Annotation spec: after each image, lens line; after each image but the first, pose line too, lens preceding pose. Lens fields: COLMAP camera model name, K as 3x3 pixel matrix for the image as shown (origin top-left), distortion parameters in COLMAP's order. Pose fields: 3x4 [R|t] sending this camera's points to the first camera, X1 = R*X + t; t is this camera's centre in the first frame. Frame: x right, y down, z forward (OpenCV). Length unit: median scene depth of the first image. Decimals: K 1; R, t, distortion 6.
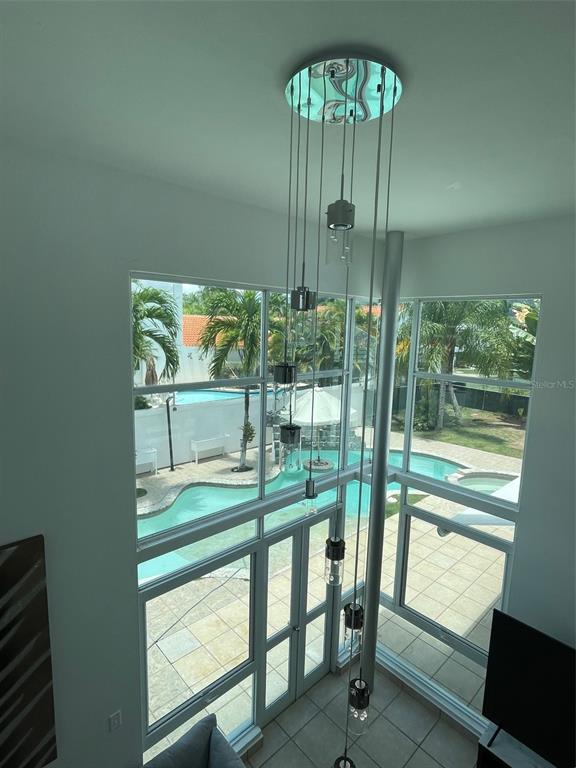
lens RADIAL K [[402.4, 0, 290.2], [0, 402.4, 383.9], [0, 0, 1]] dist [-0.000577, -0.000098]
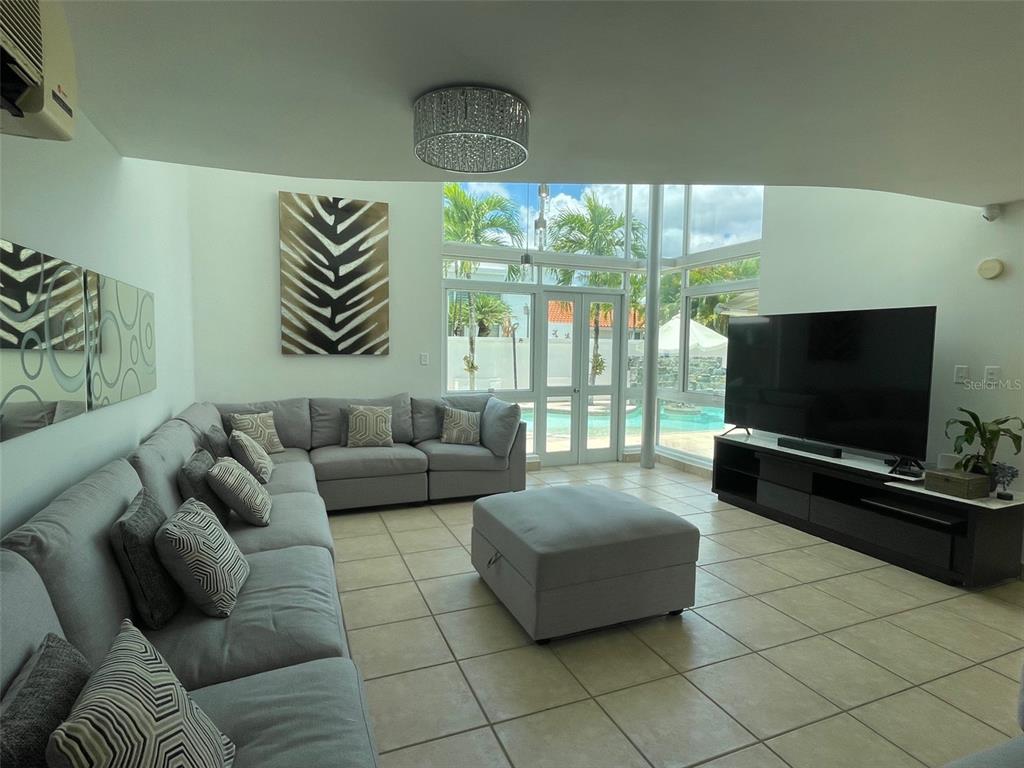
lens RADIAL K [[536.5, 0, 507.6], [0, 536.5, 383.8], [0, 0, 1]] dist [-0.000577, -0.000098]
pose [[0.932733, 0.003074, -0.360554, 0.382254], [-0.031329, 0.996873, -0.072548, 0.704948], [0.359203, 0.078964, 0.929913, -0.489798]]
